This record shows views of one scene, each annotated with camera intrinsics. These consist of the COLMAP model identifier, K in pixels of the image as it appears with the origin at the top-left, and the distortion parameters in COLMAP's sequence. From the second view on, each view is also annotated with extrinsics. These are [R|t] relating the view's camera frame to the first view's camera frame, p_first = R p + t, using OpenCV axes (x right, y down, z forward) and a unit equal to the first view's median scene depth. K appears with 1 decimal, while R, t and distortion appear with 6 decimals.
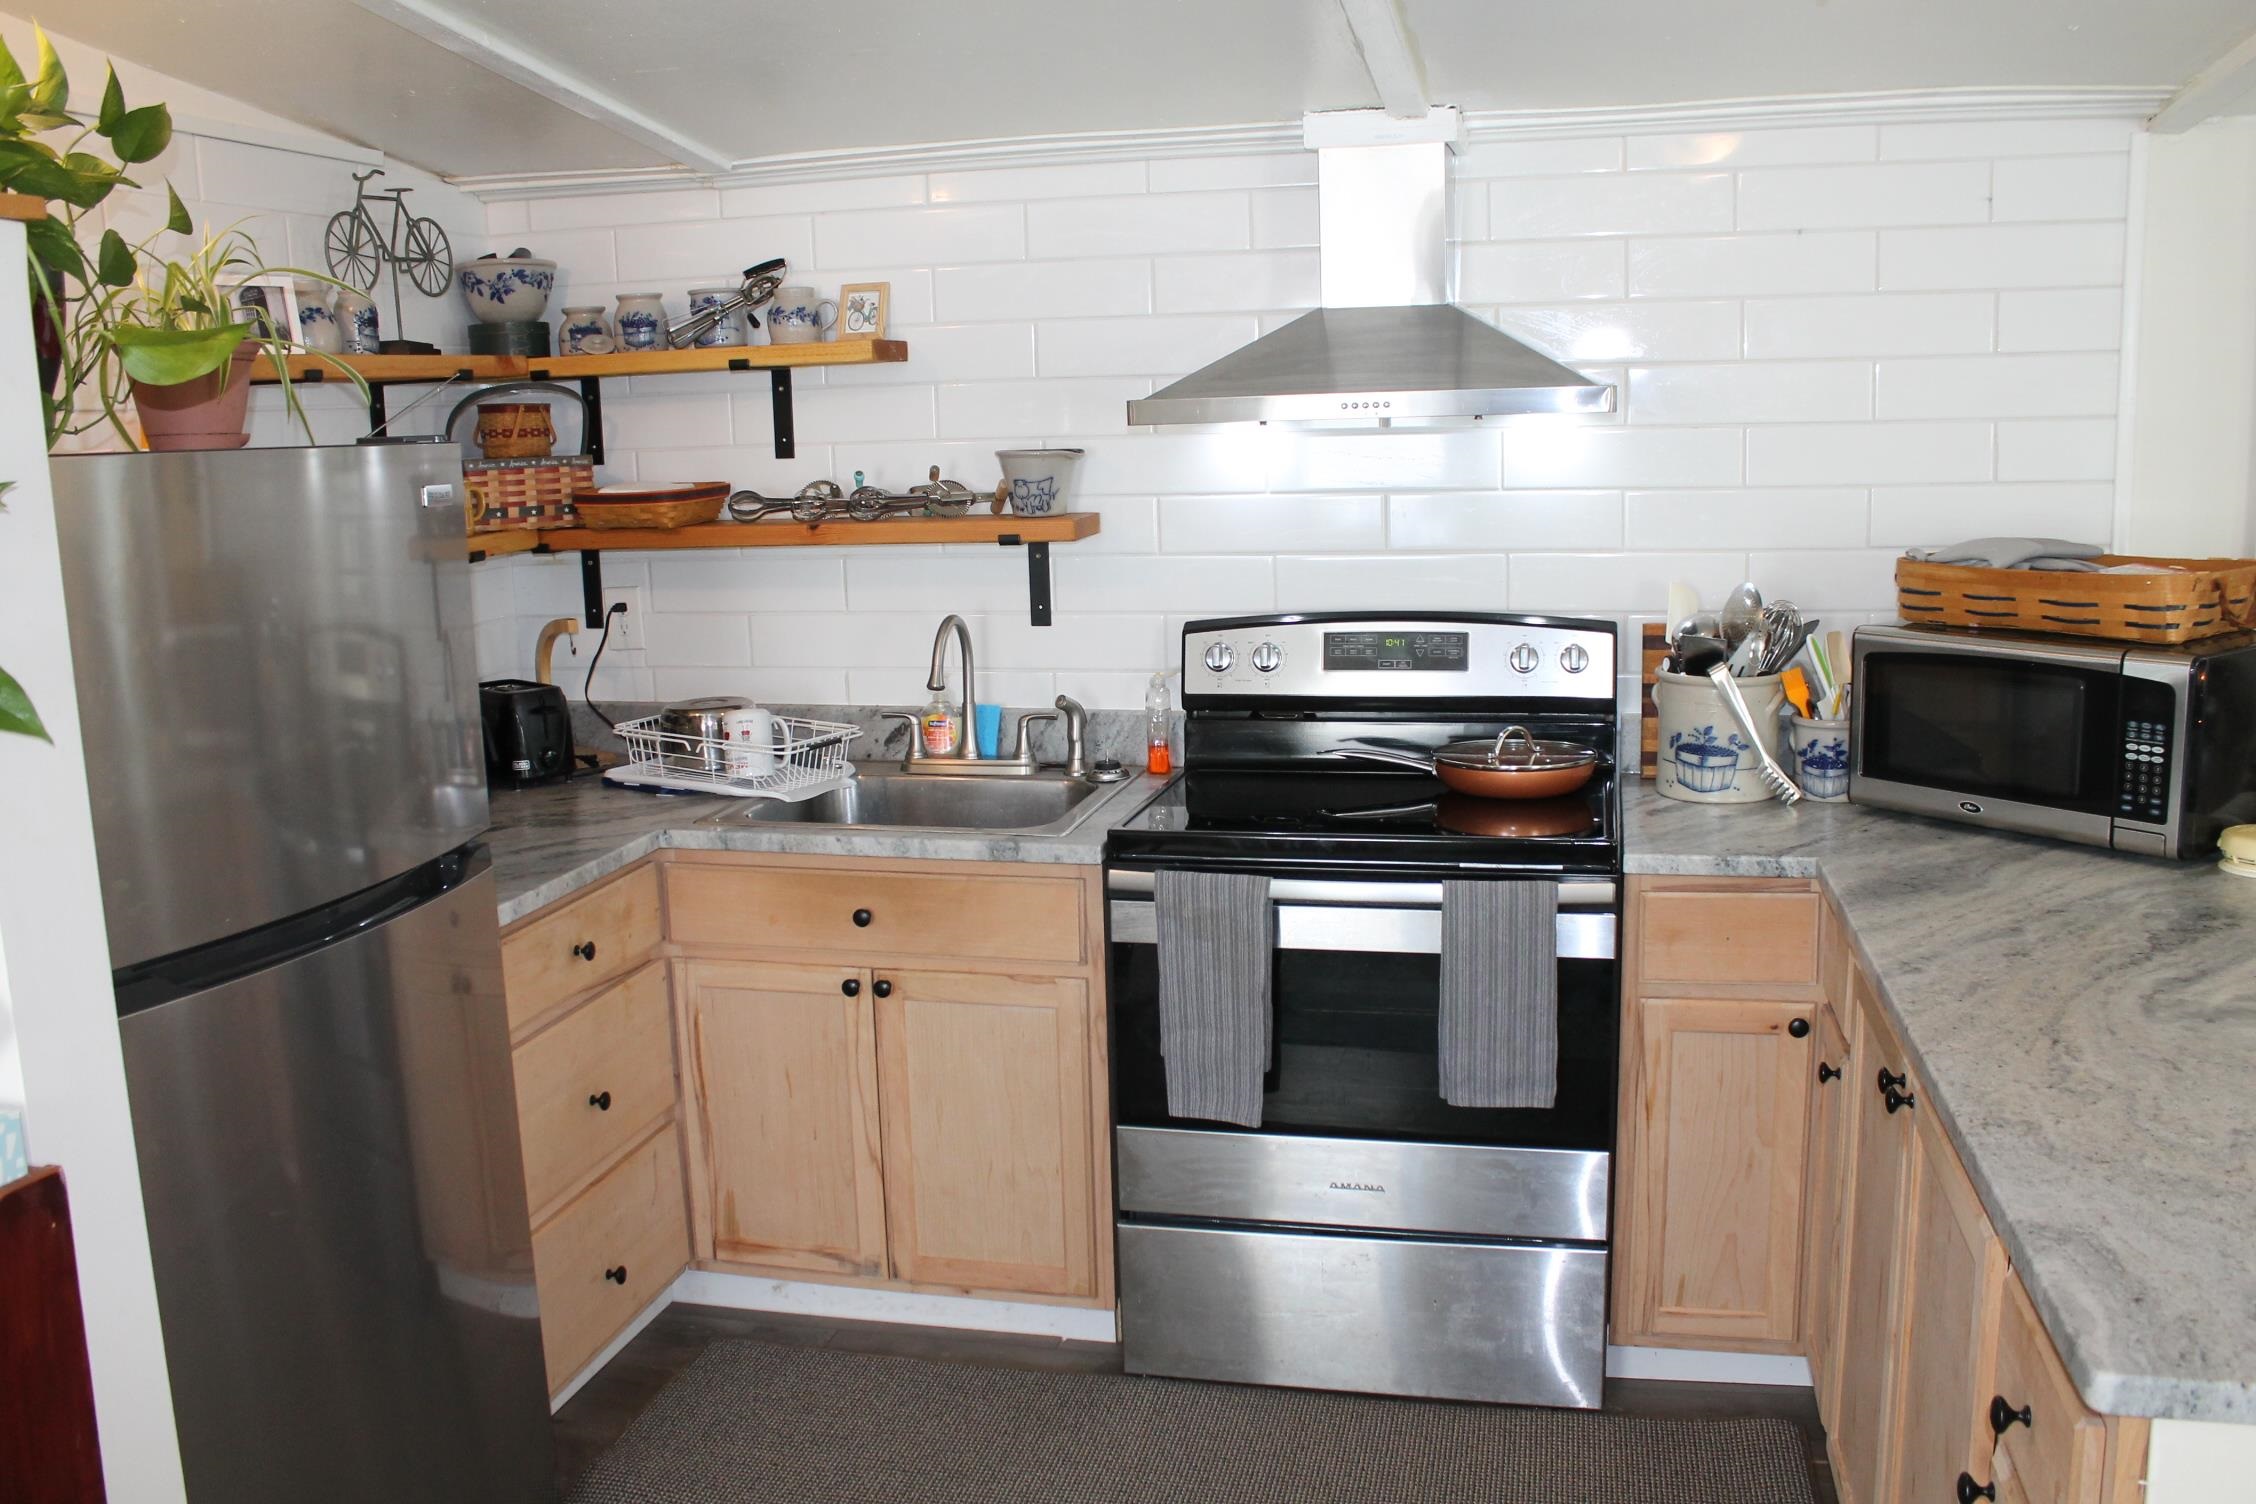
lens RADIAL K [[1917.9, 0, 1132.3], [0, 1917.9, 752.3], [0, 0, 1]] dist [-0.142205, 0.098324]
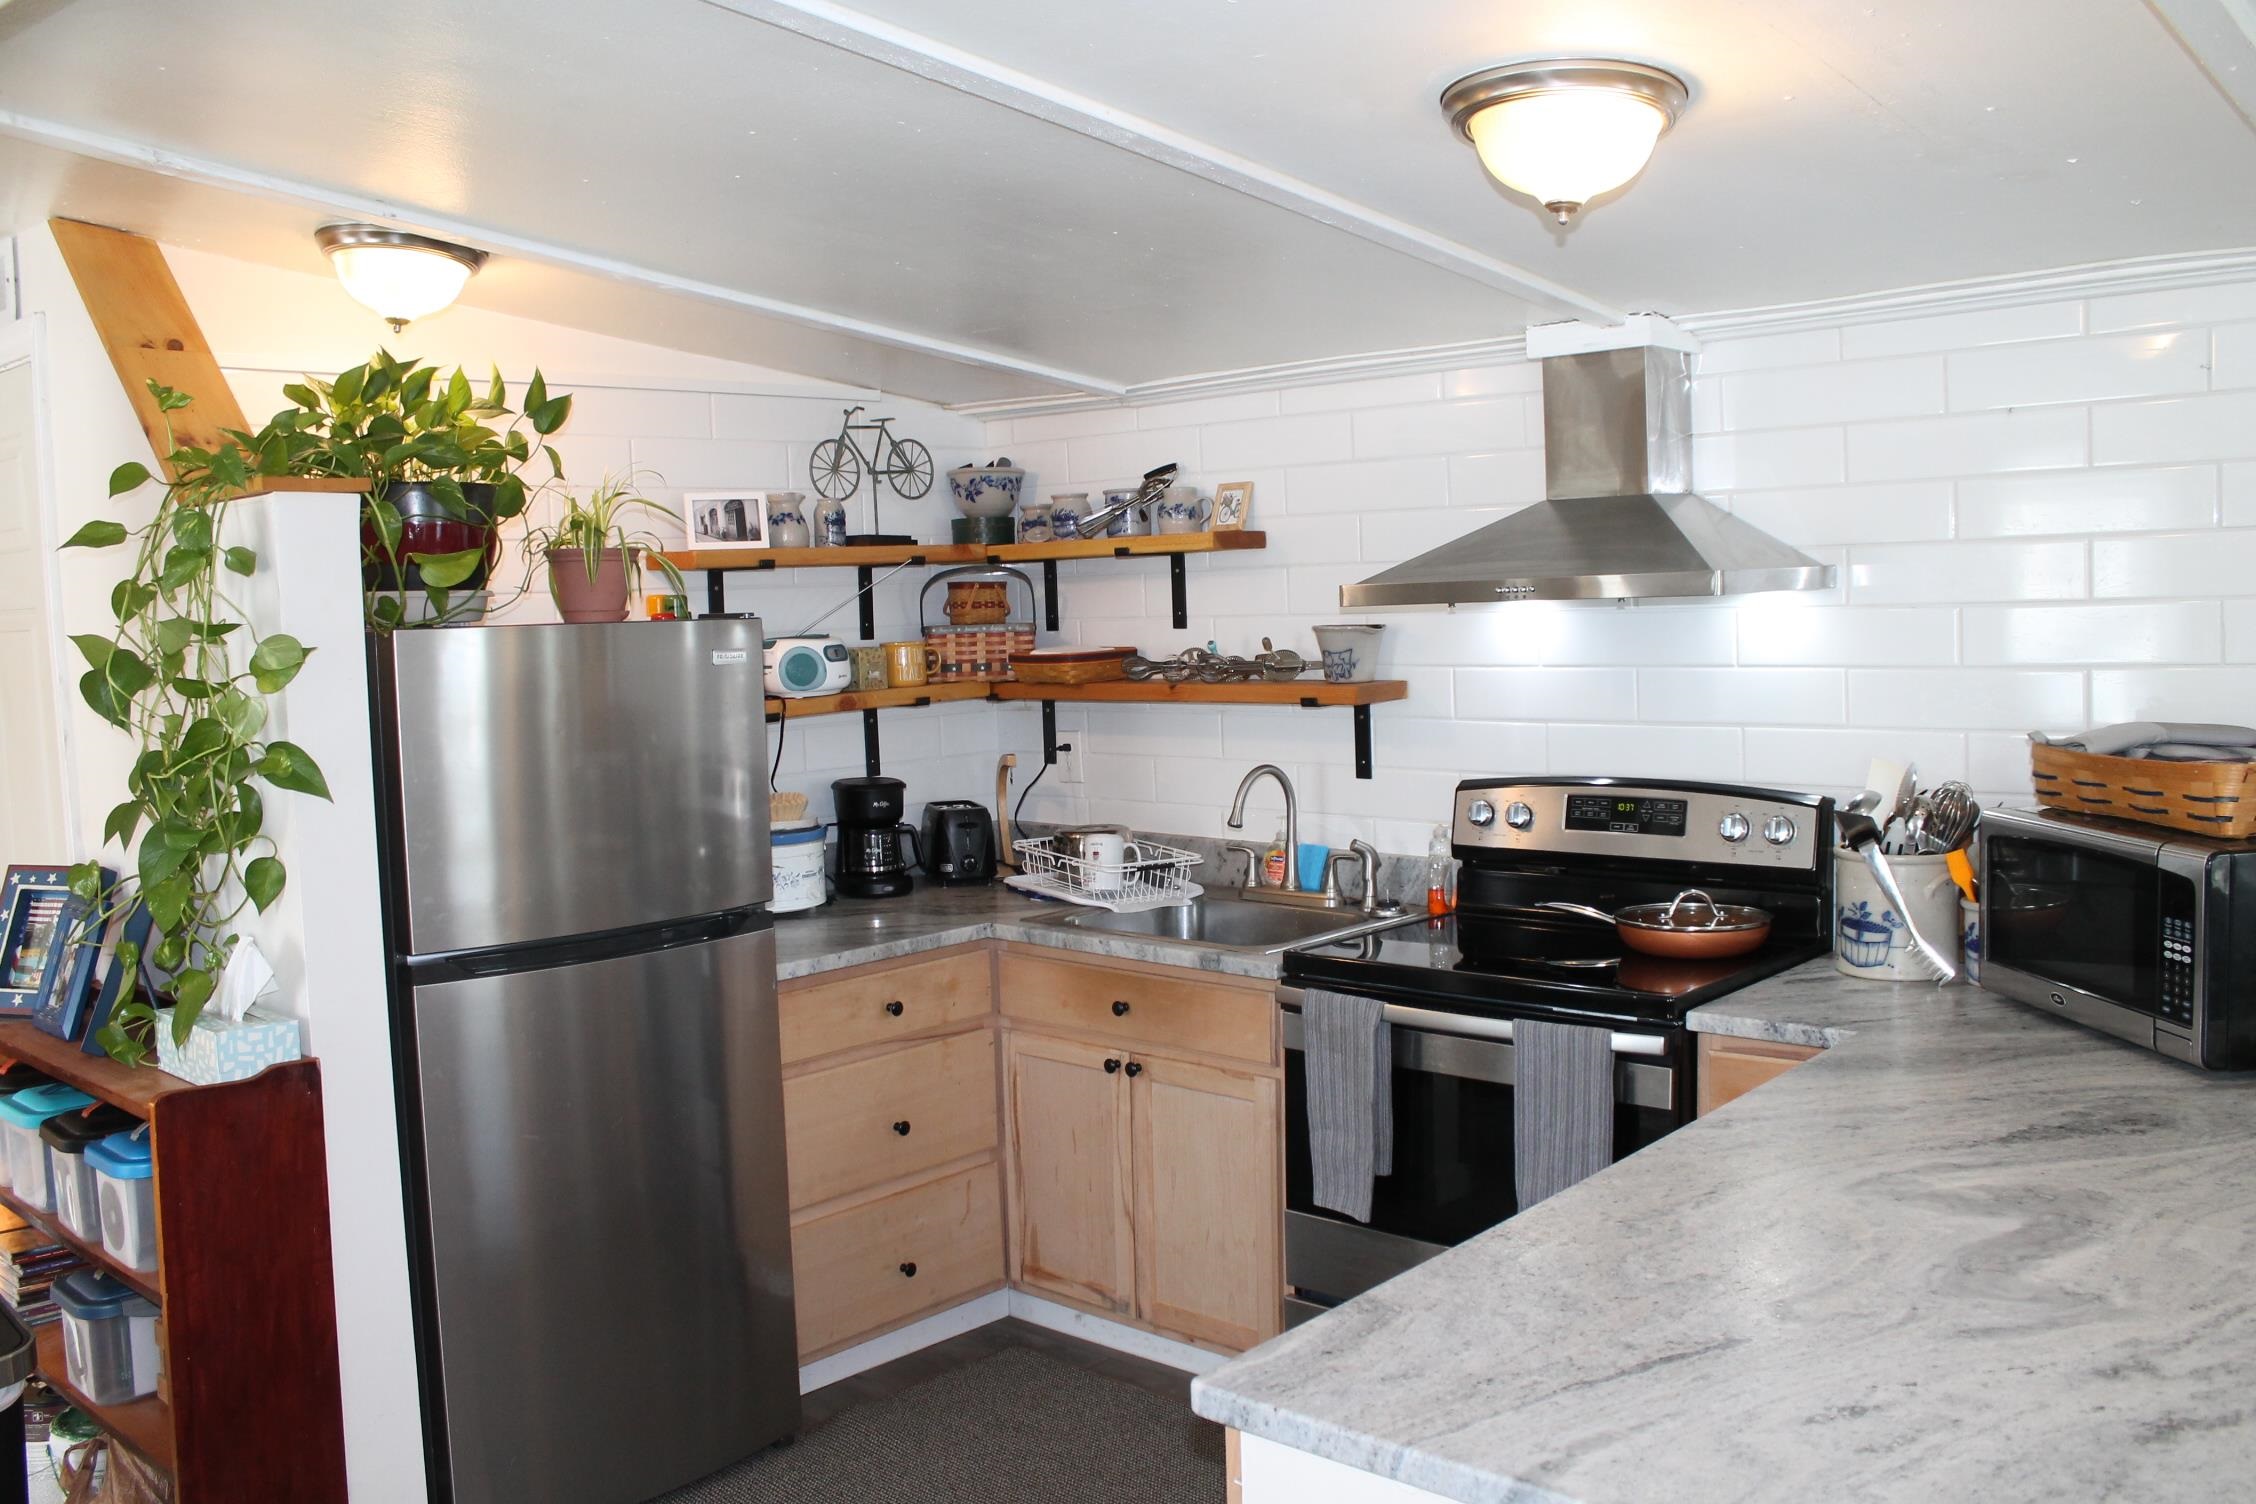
lens RADIAL K [[1917.9, 0, 1132.6], [0, 1917.9, 751.4], [0, 0, 1]] dist [-0.142205, 0.098324]
pose [[0.877249, 0.038543, -0.478485, 0.425666], [-0.076947, 0.995173, -0.060911, -0.002348], [0.473828, 0.090252, 0.875980, -0.070482]]
